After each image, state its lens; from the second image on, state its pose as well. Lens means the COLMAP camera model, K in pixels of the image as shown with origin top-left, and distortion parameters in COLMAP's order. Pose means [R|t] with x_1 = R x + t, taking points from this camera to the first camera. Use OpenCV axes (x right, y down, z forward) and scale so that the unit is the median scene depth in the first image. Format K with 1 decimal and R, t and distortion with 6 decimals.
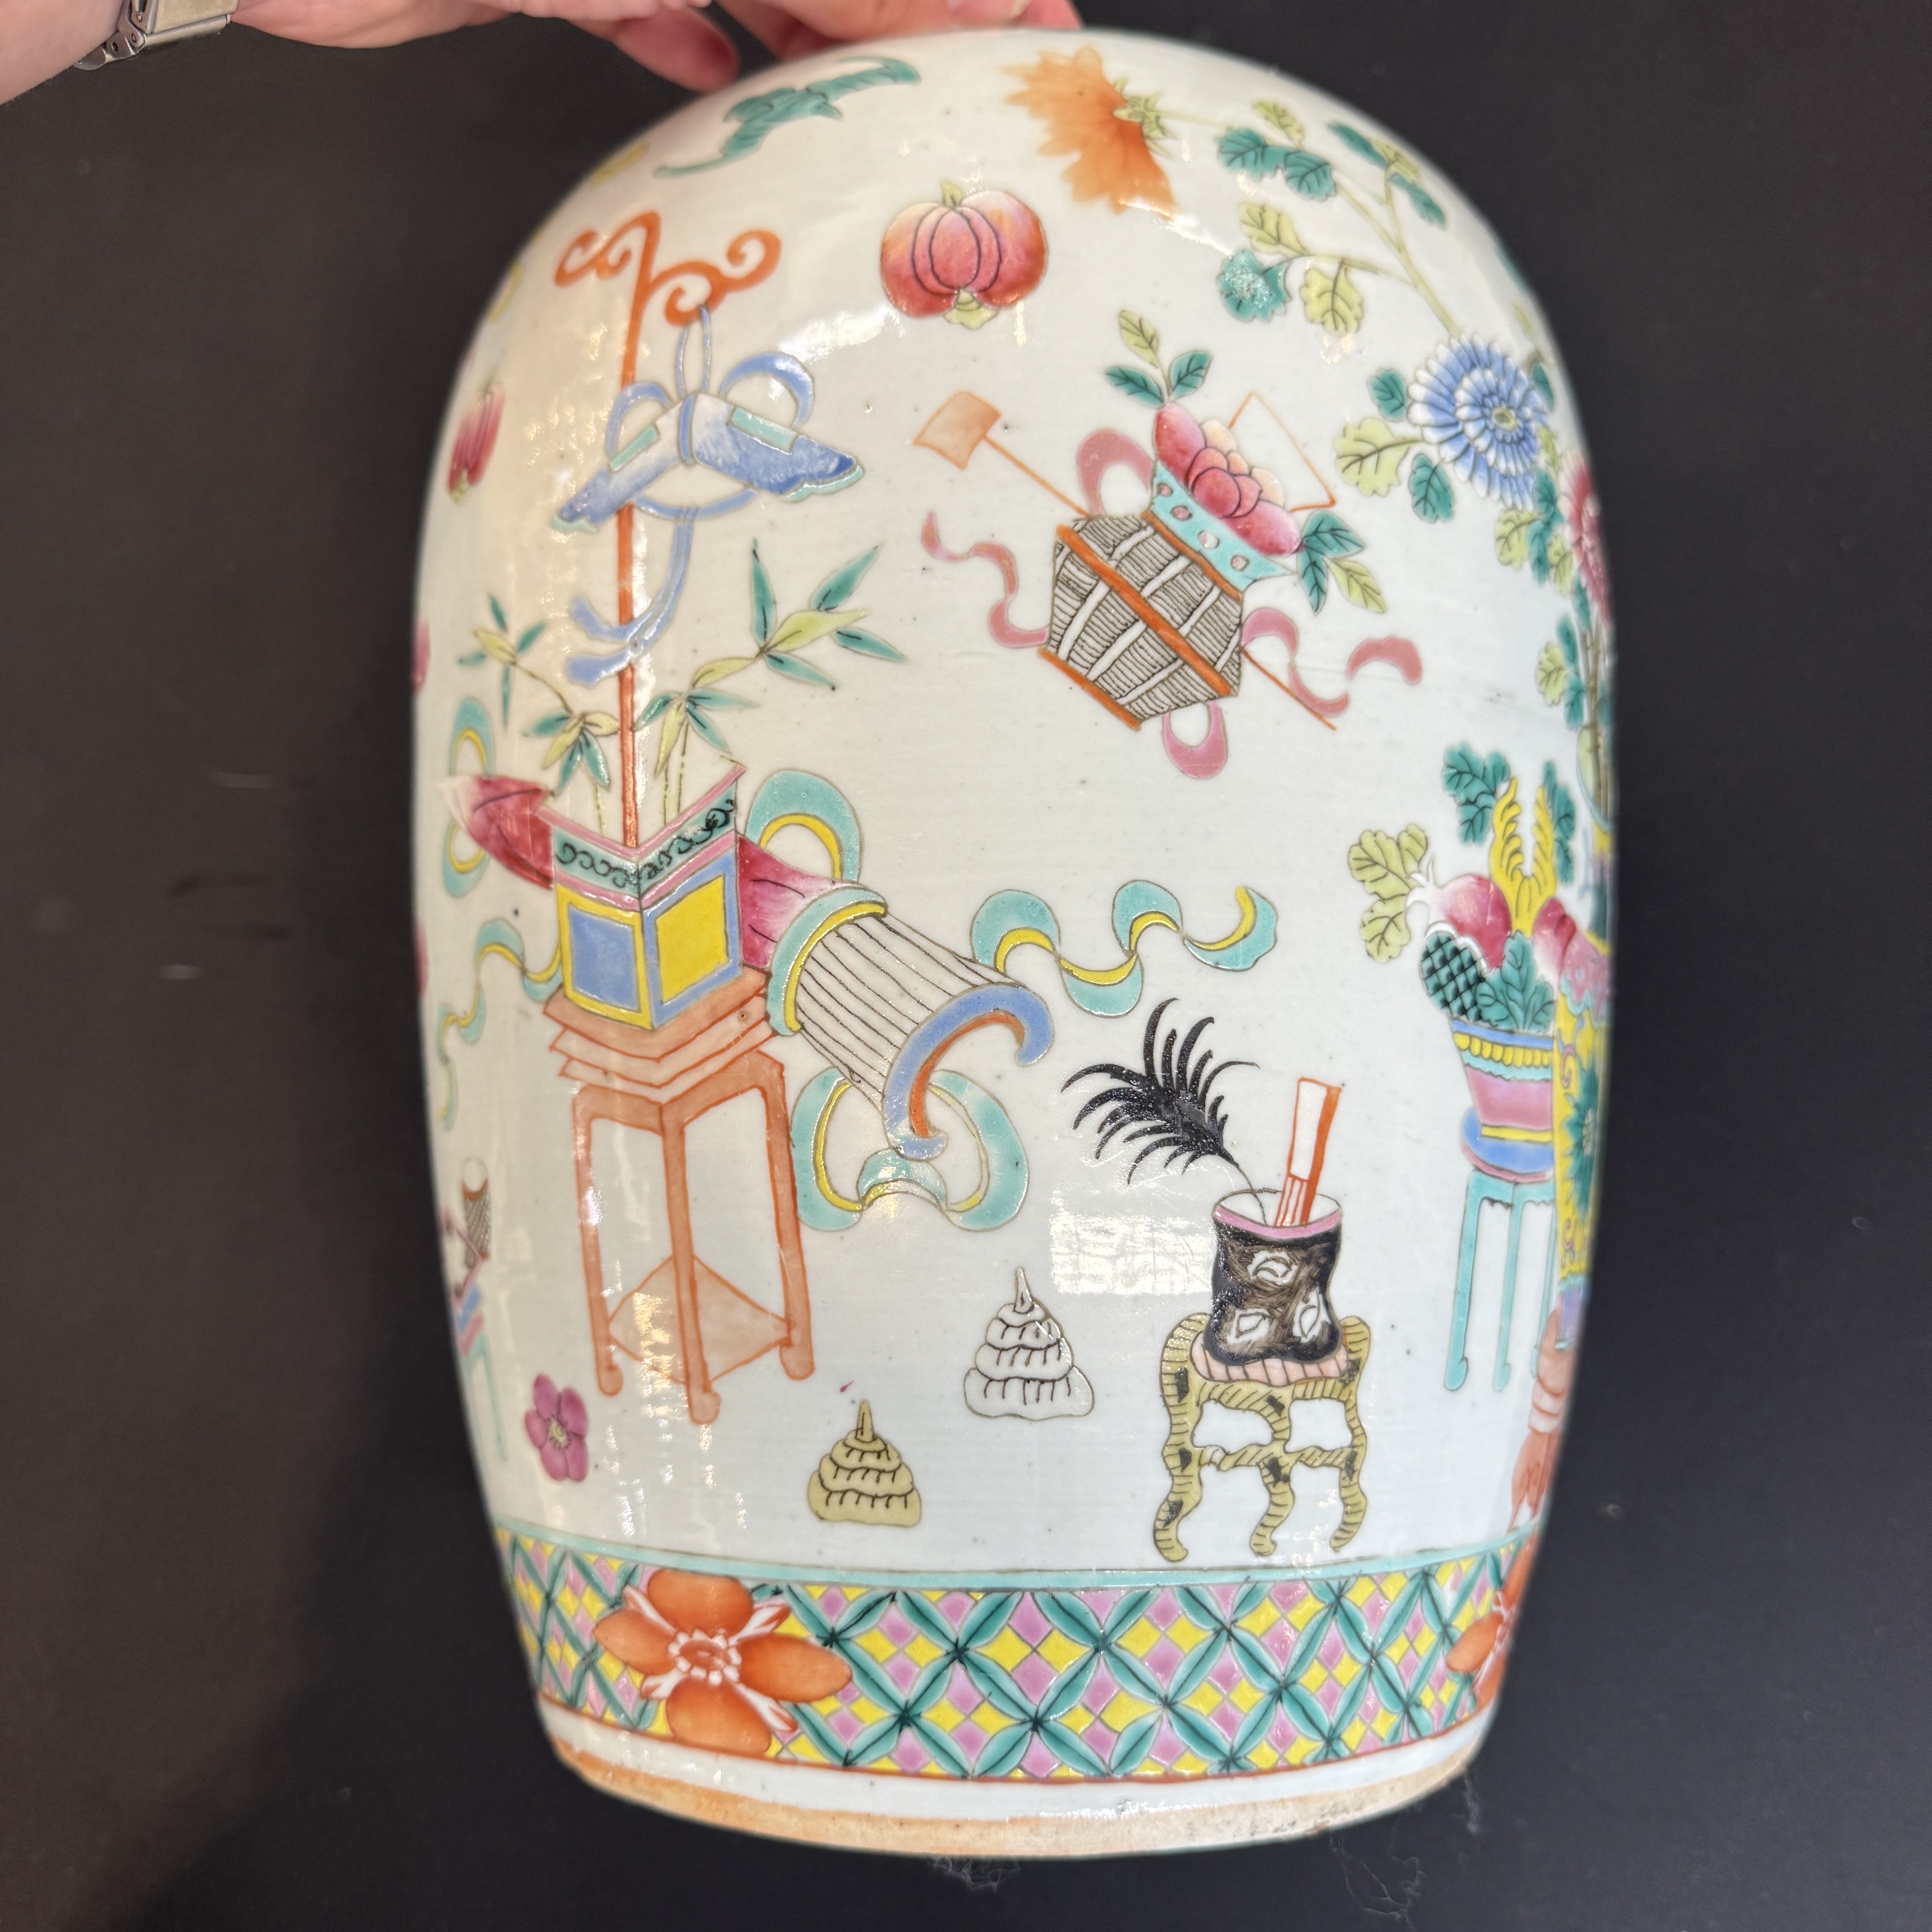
lens RADIAL K [[1883.3, 0, 966.0], [0, 1883.3, 966.0], [0, 0, 1]] dist [0.183202, -0.586652]
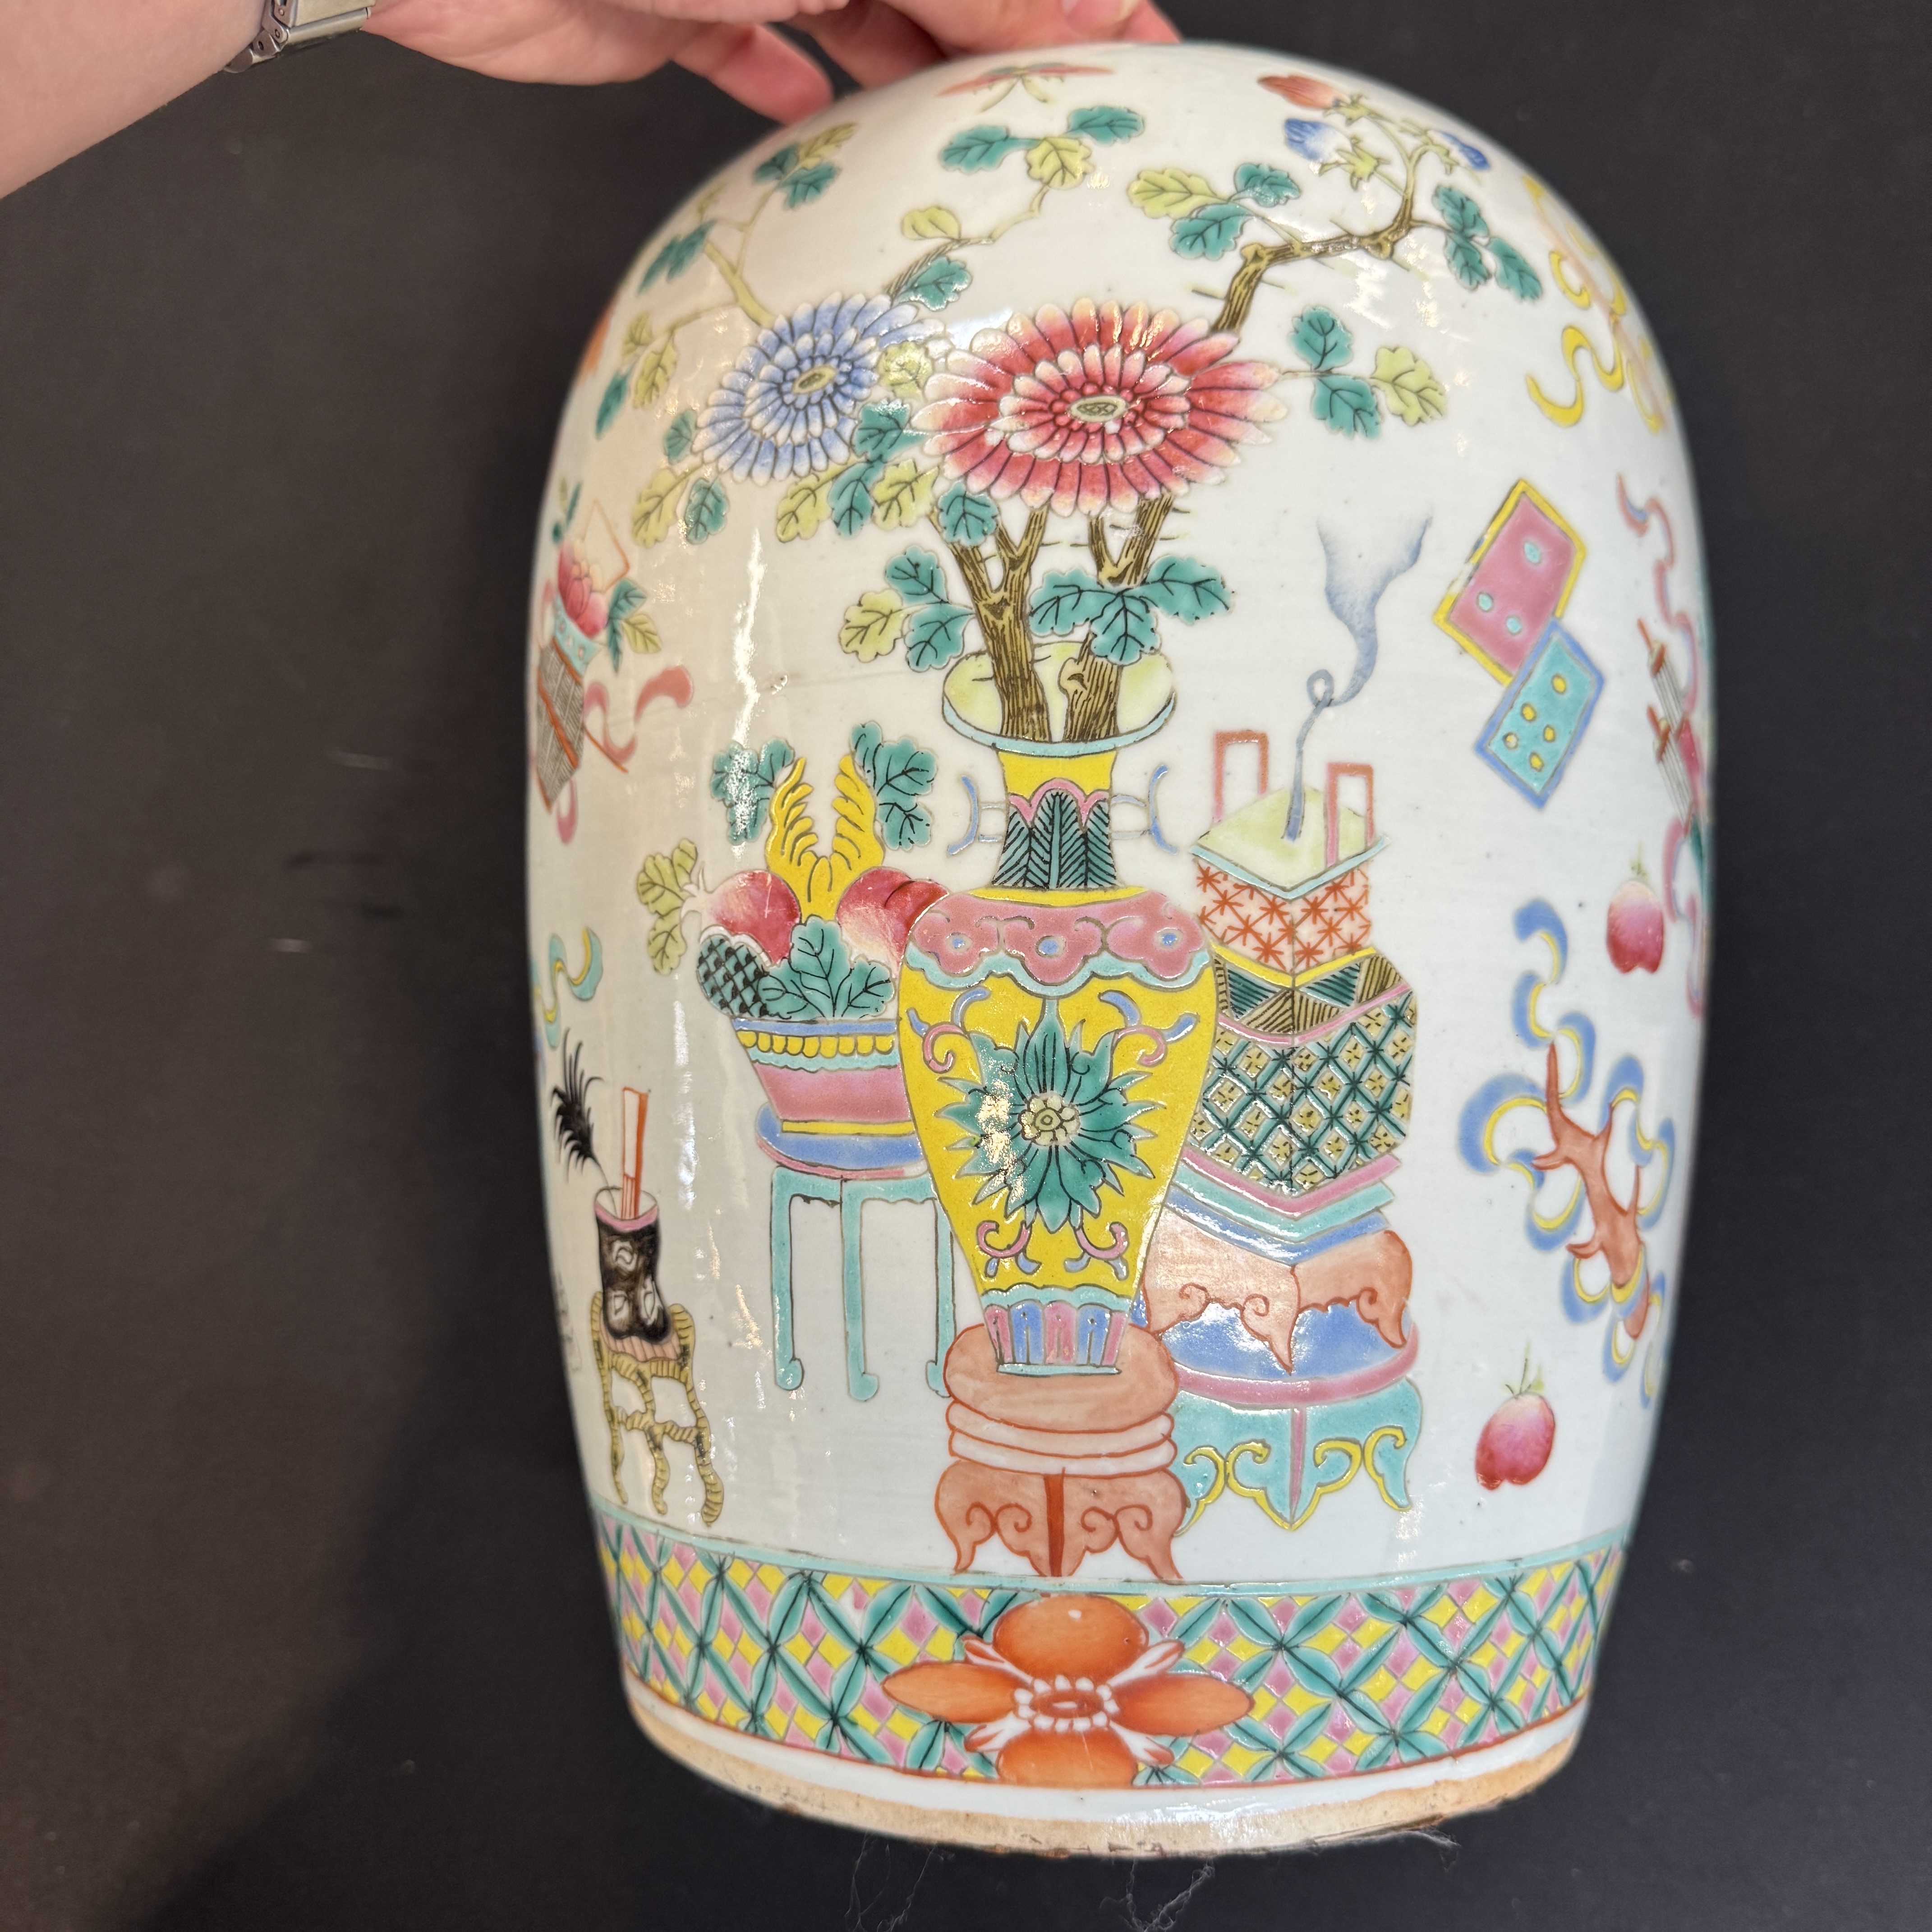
lens RADIAL K [[1883.3, 0, 966.0], [0, 1883.3, 966.0], [0, 0, 1]] dist [0.183202, -0.586652]
pose [[0.336624, -0.110201, -0.935168, 1.253389], [0.103593, 0.991434, -0.079542, 0.094092], [0.935924, -0.070101, 0.345156, 0.775253]]
